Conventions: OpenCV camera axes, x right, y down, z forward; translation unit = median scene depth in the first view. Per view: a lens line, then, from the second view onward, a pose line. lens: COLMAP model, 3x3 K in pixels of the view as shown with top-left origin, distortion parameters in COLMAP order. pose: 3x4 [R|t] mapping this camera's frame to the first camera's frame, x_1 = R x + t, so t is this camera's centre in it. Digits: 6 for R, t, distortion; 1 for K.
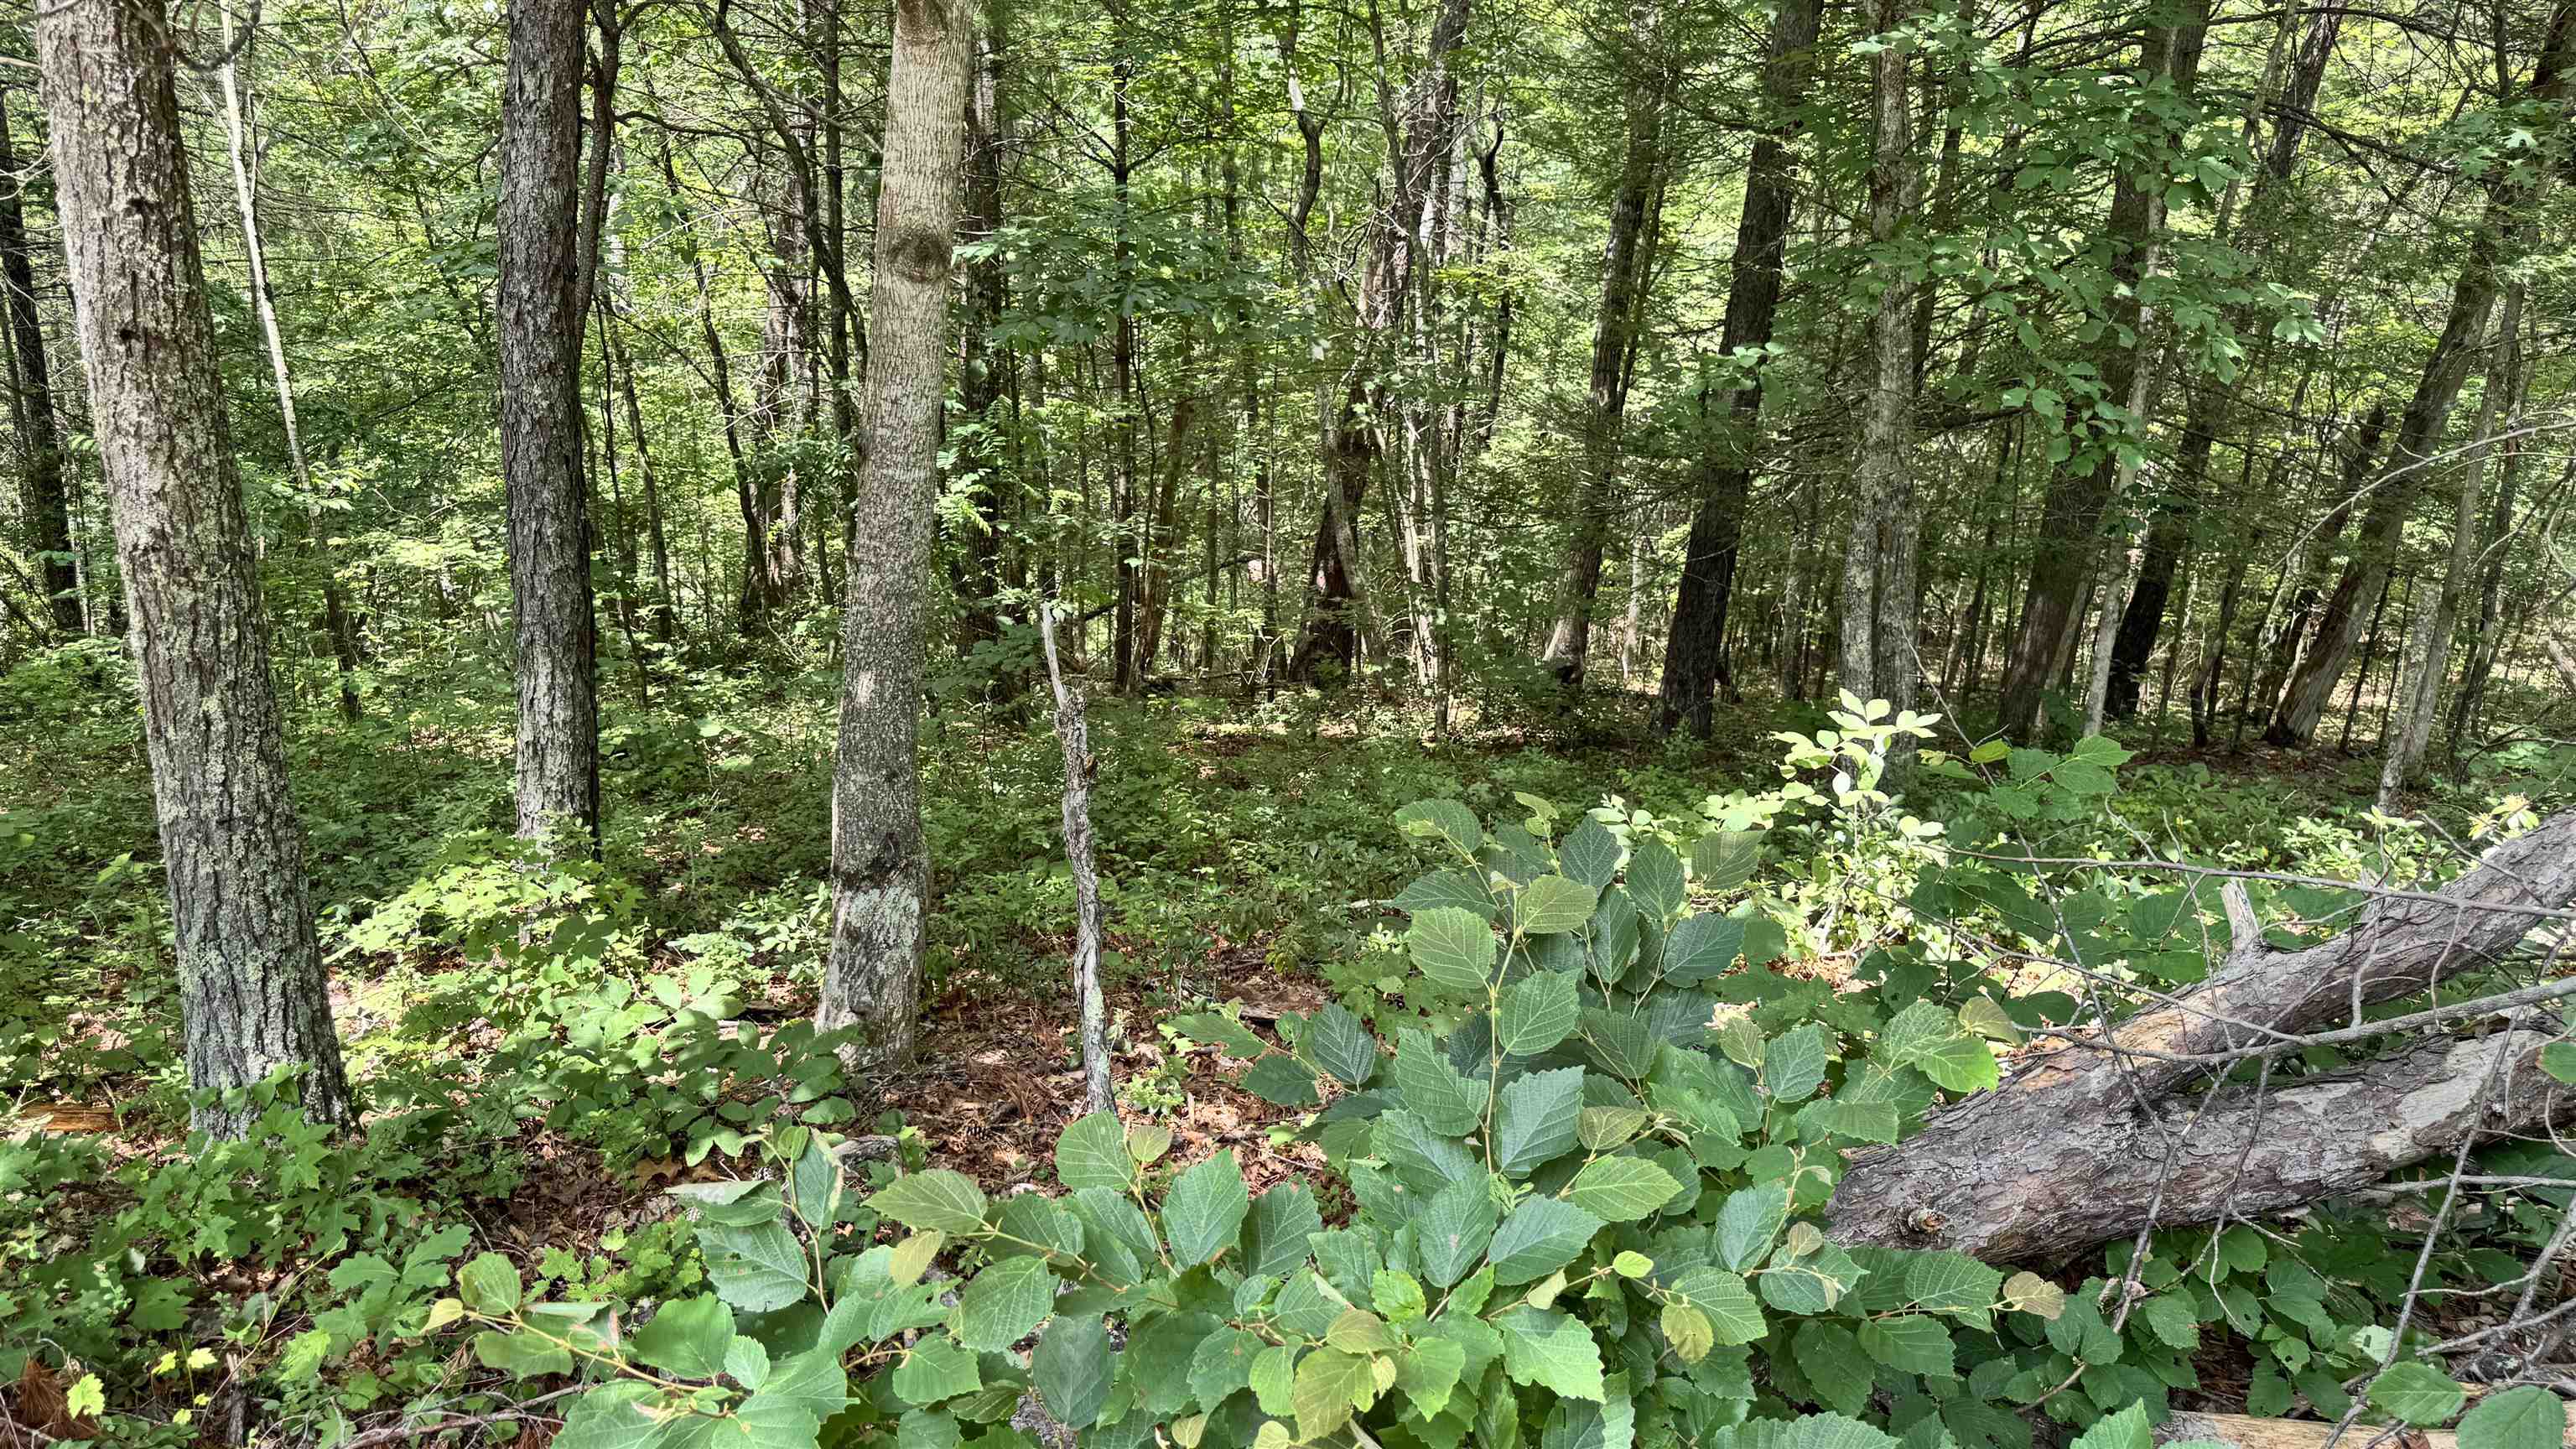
lens RADIAL K [[1760.3, 0, 1290.8], [0, 1760.3, 699.8], [0, 0, 1]] dist [0.014186, -0.036069]
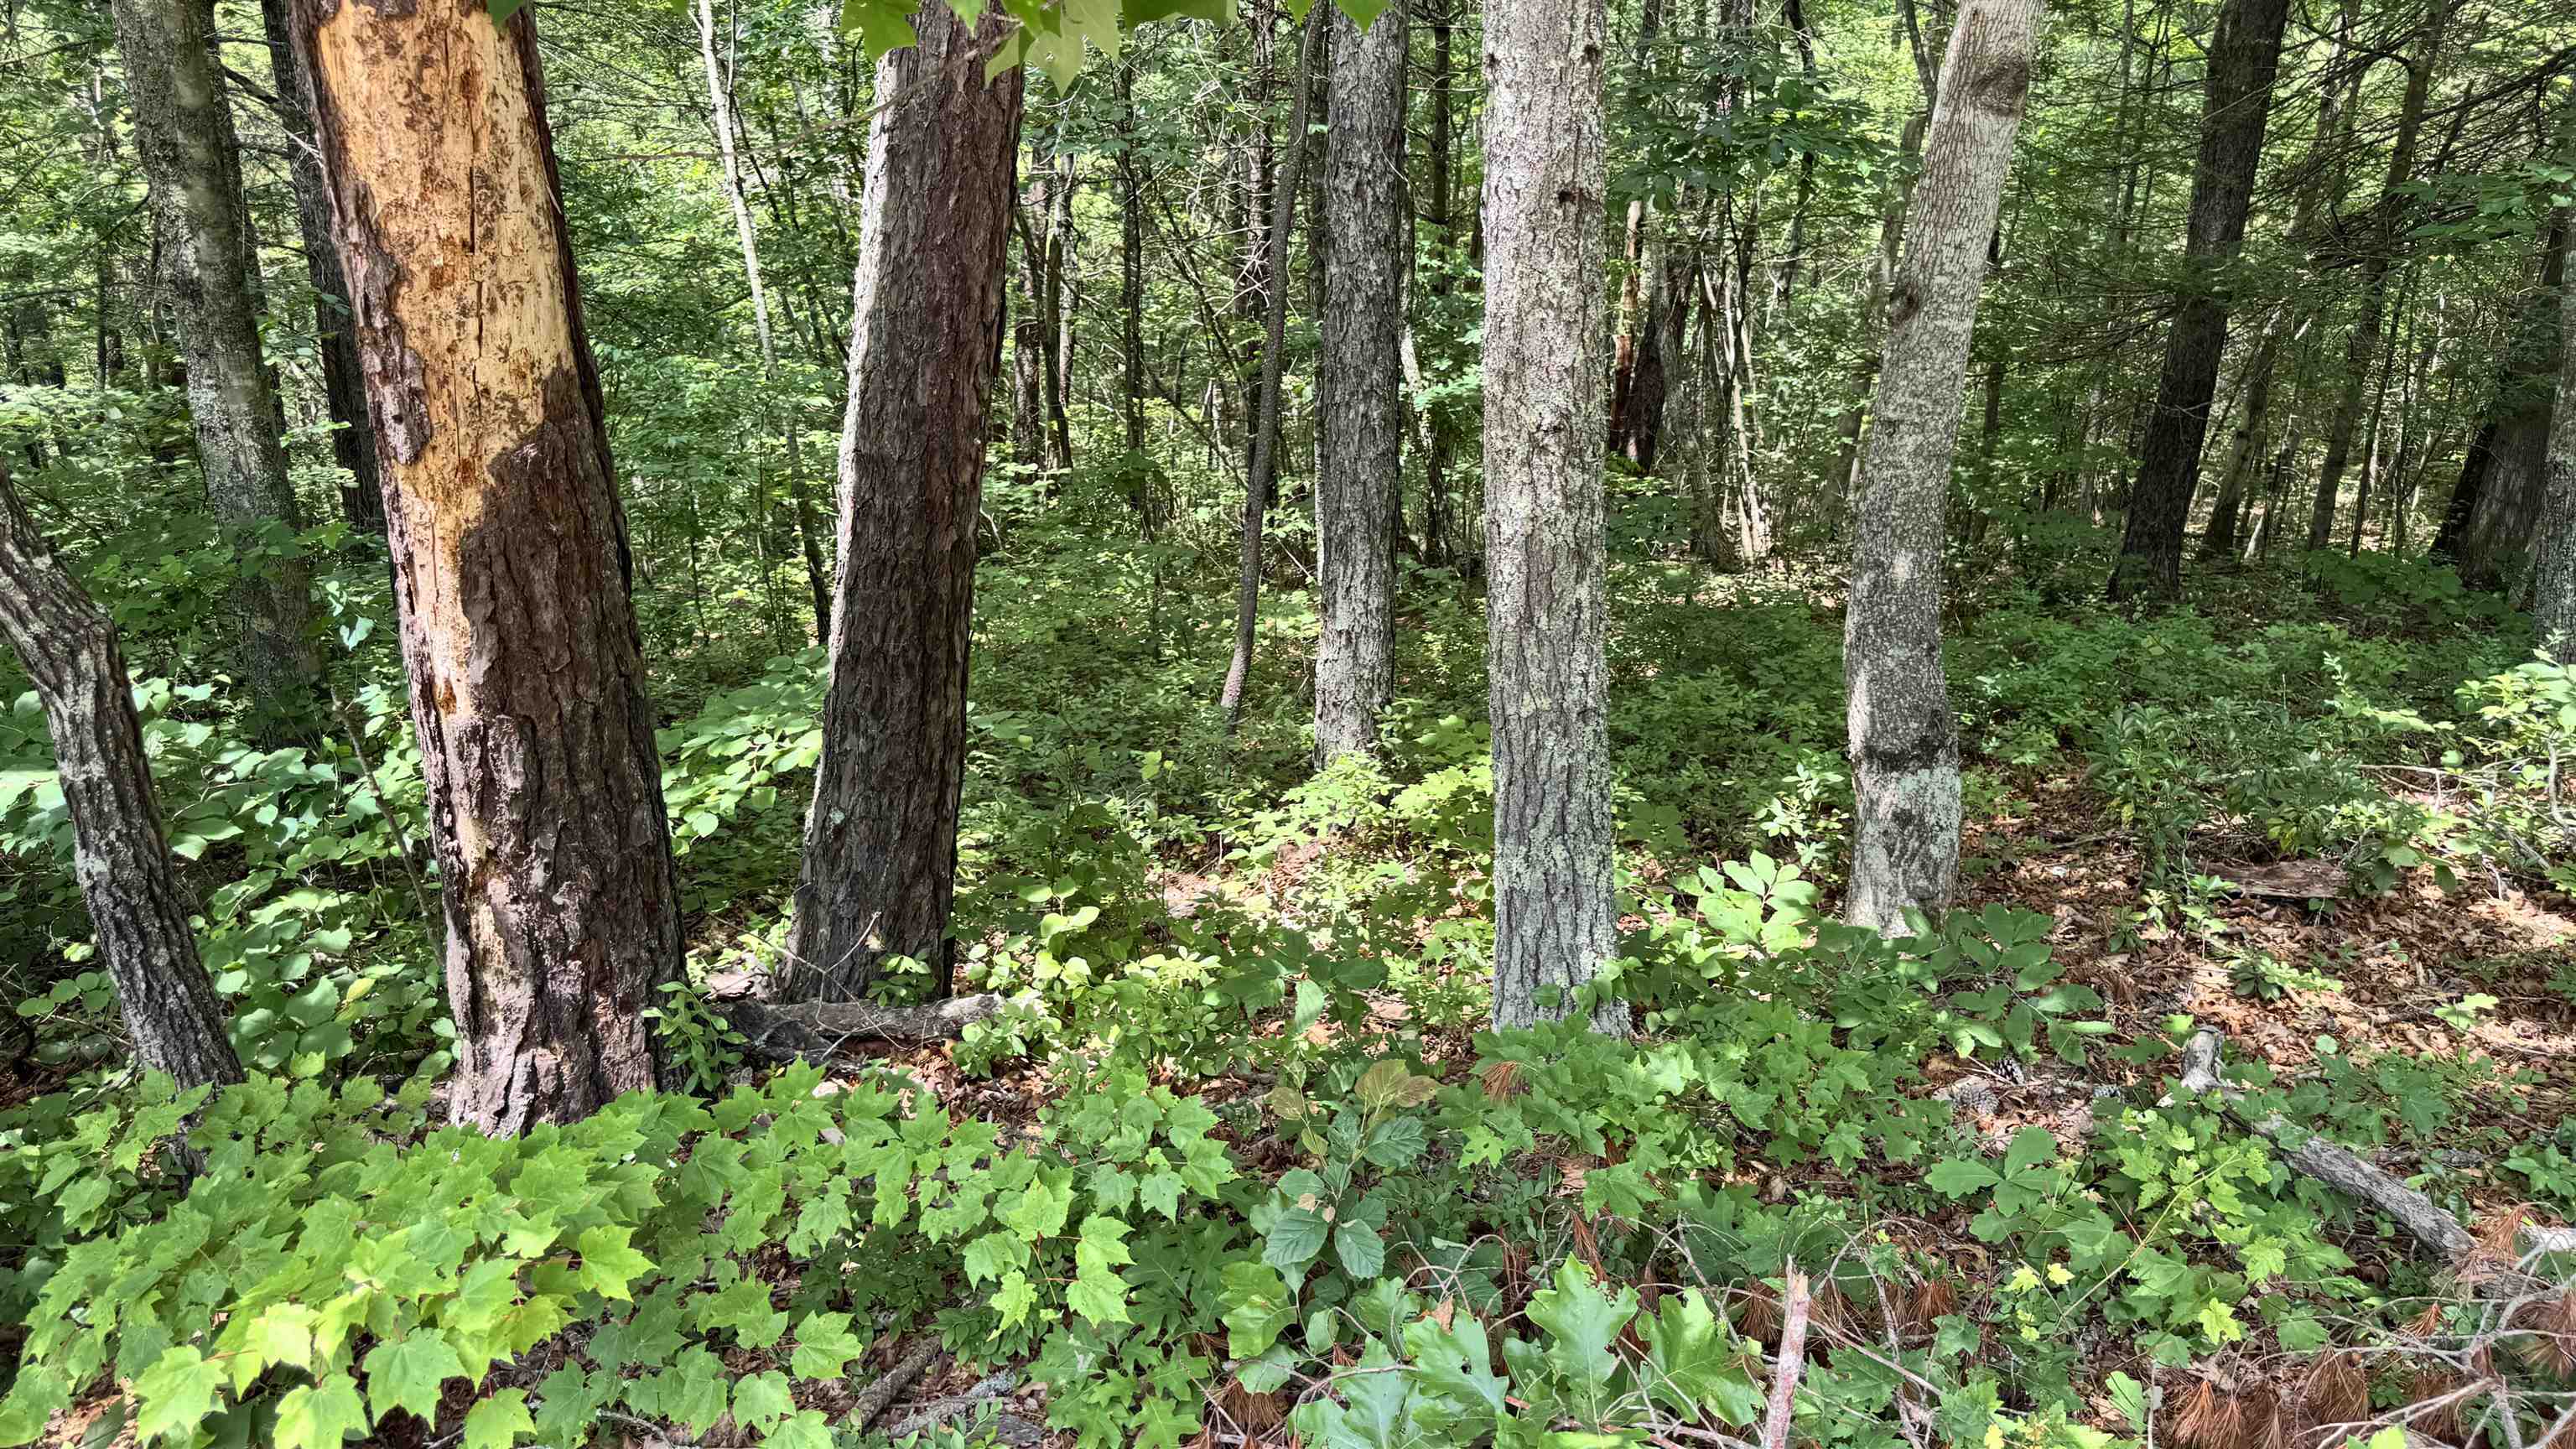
lens RADIAL K [[1760.3, 0, 1269.4], [0, 1760.3, 730.7], [0, 0, 1]] dist [0.014186, -0.036069]
pose [[0.995314, -0.027591, -0.092677, -0.519703], [0.035427, 0.995836, 0.083996, -0.006330], [0.089973, -0.086886, 0.992147, 0.020754]]
